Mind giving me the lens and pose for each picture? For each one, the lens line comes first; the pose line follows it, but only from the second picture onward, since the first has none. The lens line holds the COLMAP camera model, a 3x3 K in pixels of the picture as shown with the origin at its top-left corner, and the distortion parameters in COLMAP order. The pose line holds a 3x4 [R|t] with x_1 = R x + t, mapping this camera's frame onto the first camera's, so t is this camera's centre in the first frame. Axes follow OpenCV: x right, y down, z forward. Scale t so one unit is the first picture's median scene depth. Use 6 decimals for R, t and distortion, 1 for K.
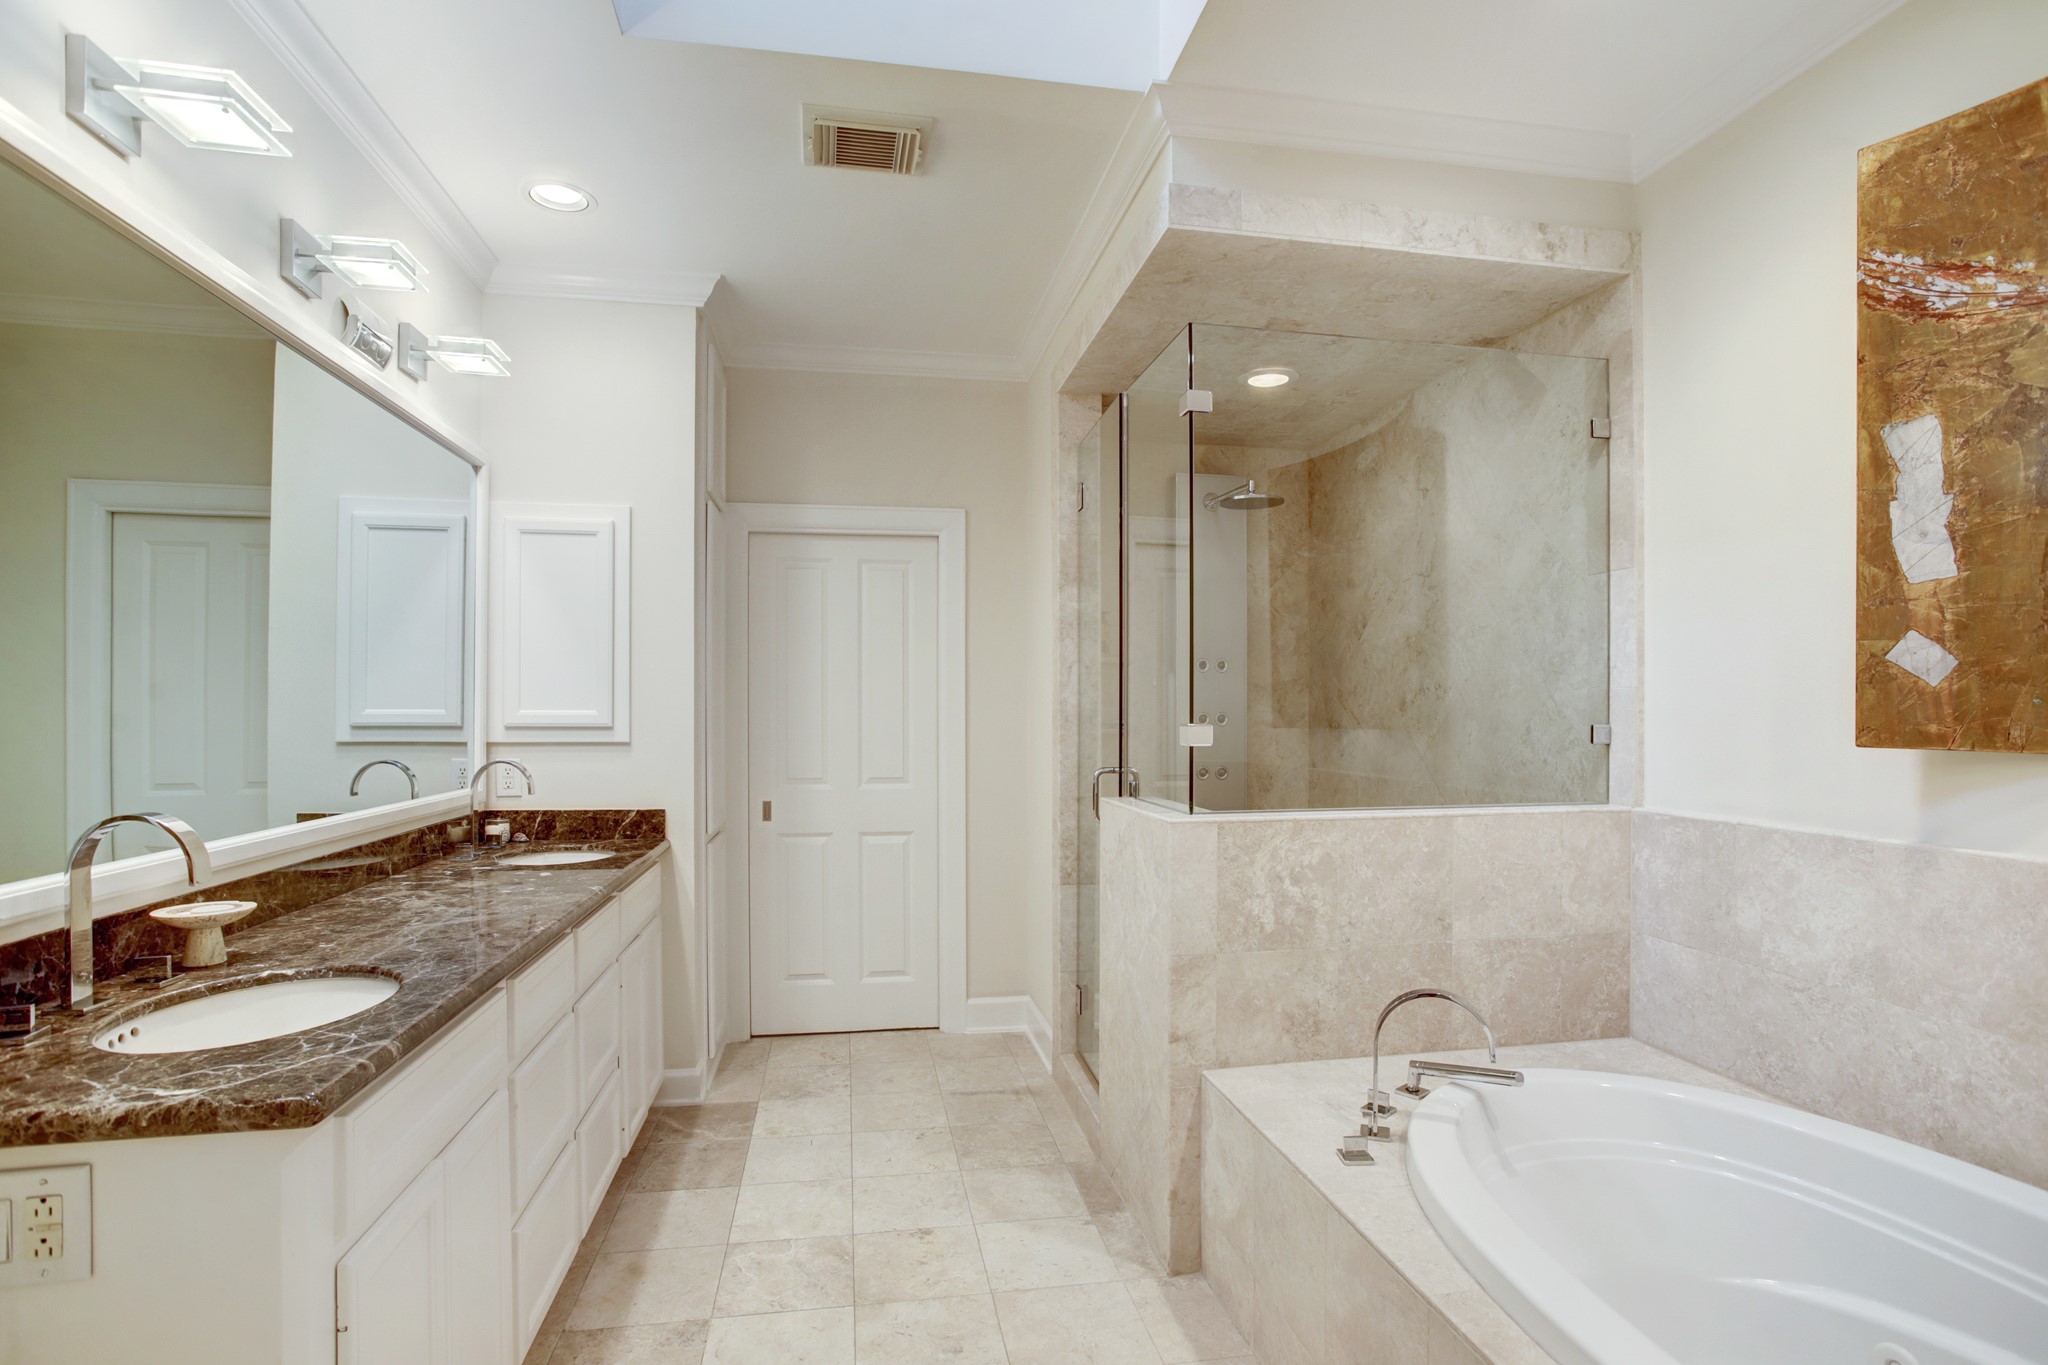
lens RADIAL K [[997.7, 0, 998.9], [0, 997.7, 687.7], [0, 0, 1]] dist [-0.059433, 0.030145]
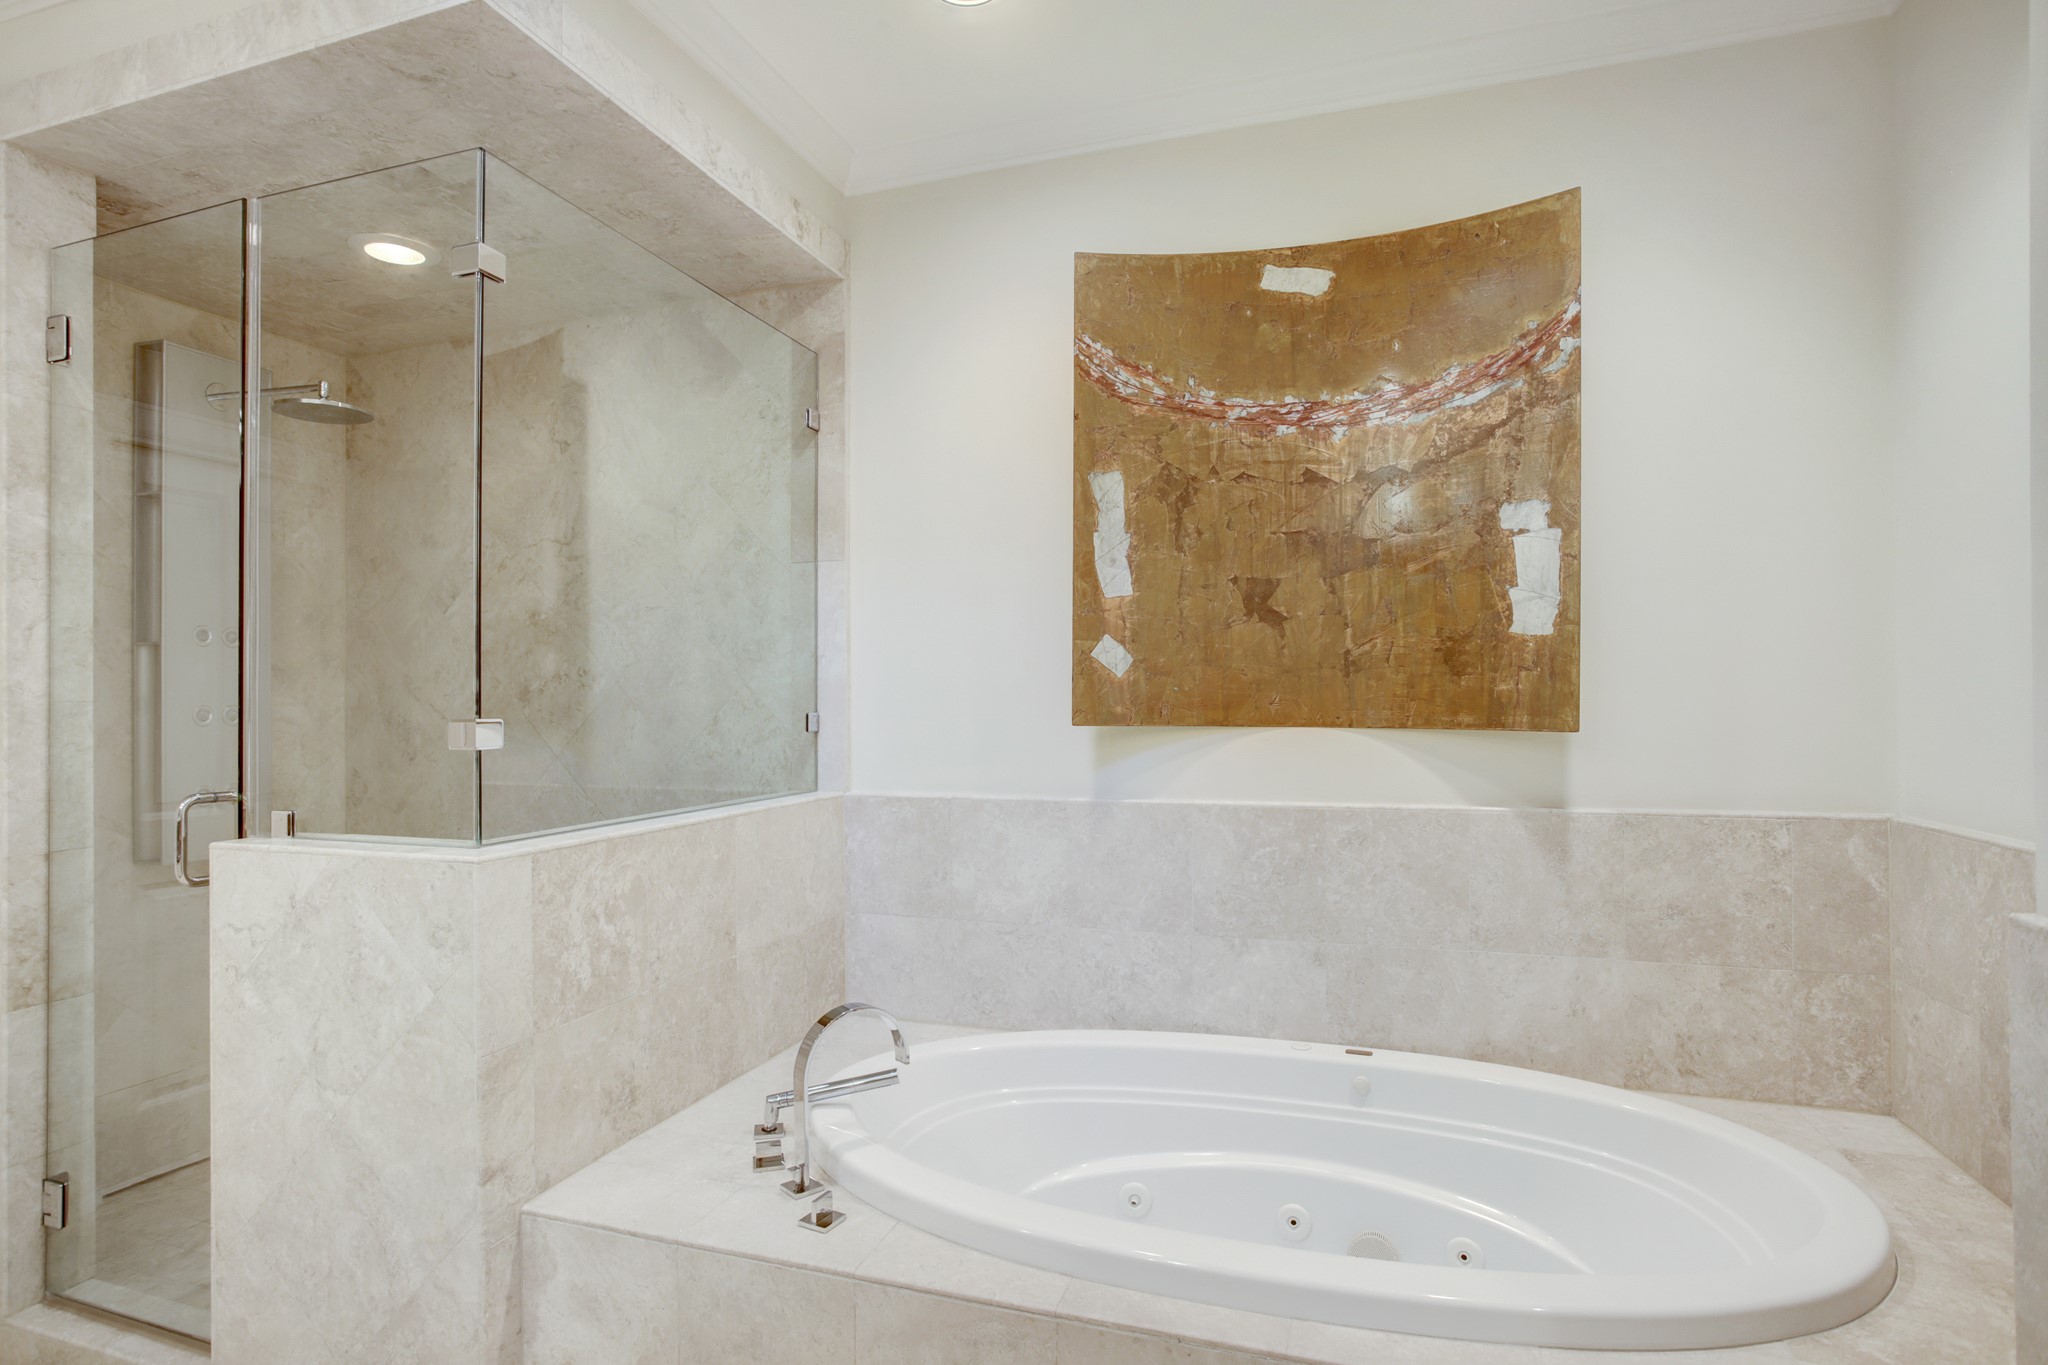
lens RADIAL K [[1081.7, 0, 1025.4], [0, 1081.7, 673.7], [0, 0, 1]] dist [-0.063611, 0.034400]
pose [[0.472729, 0.017770, 0.881028, -0.293352], [-0.011895, 0.999834, -0.013784, 0.011492], [-0.881127, -0.003964, 0.472862, 0.318554]]
